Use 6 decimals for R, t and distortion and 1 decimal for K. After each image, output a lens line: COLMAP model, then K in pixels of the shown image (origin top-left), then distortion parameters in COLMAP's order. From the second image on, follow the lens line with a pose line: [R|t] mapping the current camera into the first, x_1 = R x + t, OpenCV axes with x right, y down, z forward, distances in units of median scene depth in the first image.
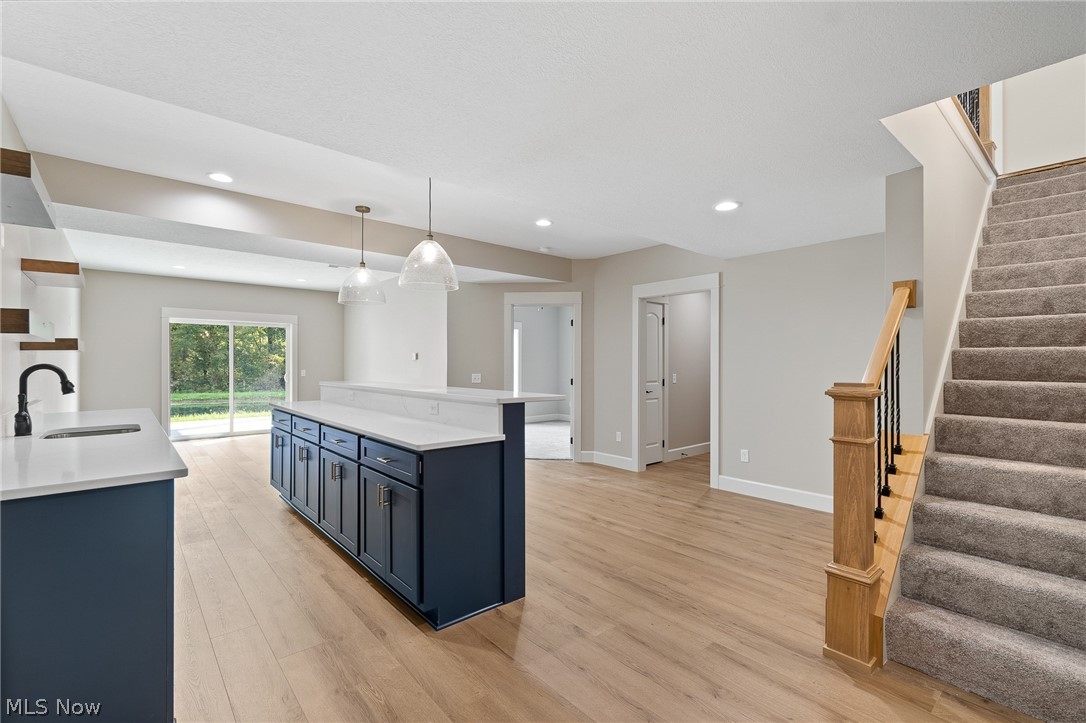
lens RADIAL K [[481.0, 0, 542.5], [0, 481.0, 357.2], [0, 0, 1]] dist [0.001954, -0.001844]
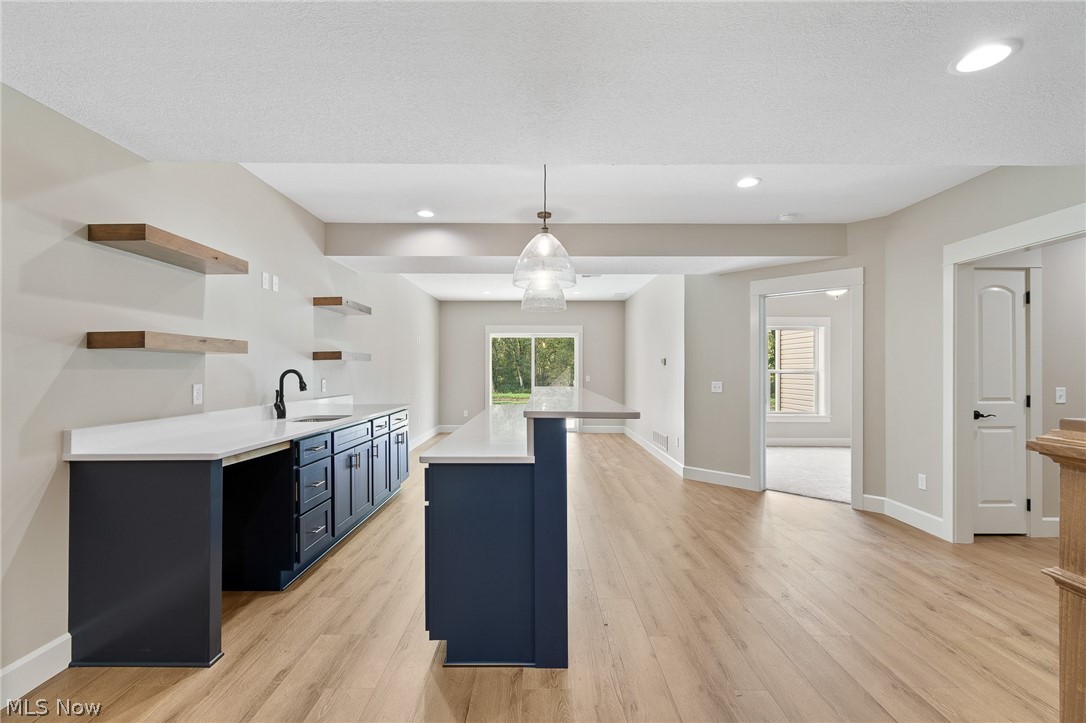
lens RADIAL K [[481.0, 0, 545.7], [0, 481.0, 362.7], [0, 0, 1]] dist [0.001954, -0.001844]
pose [[0.755849, -0.010446, -0.654663, 0.252319], [0.008788, 0.999945, -0.005809, 0.005030], [0.654687, -0.001363, 0.755899, 0.219313]]
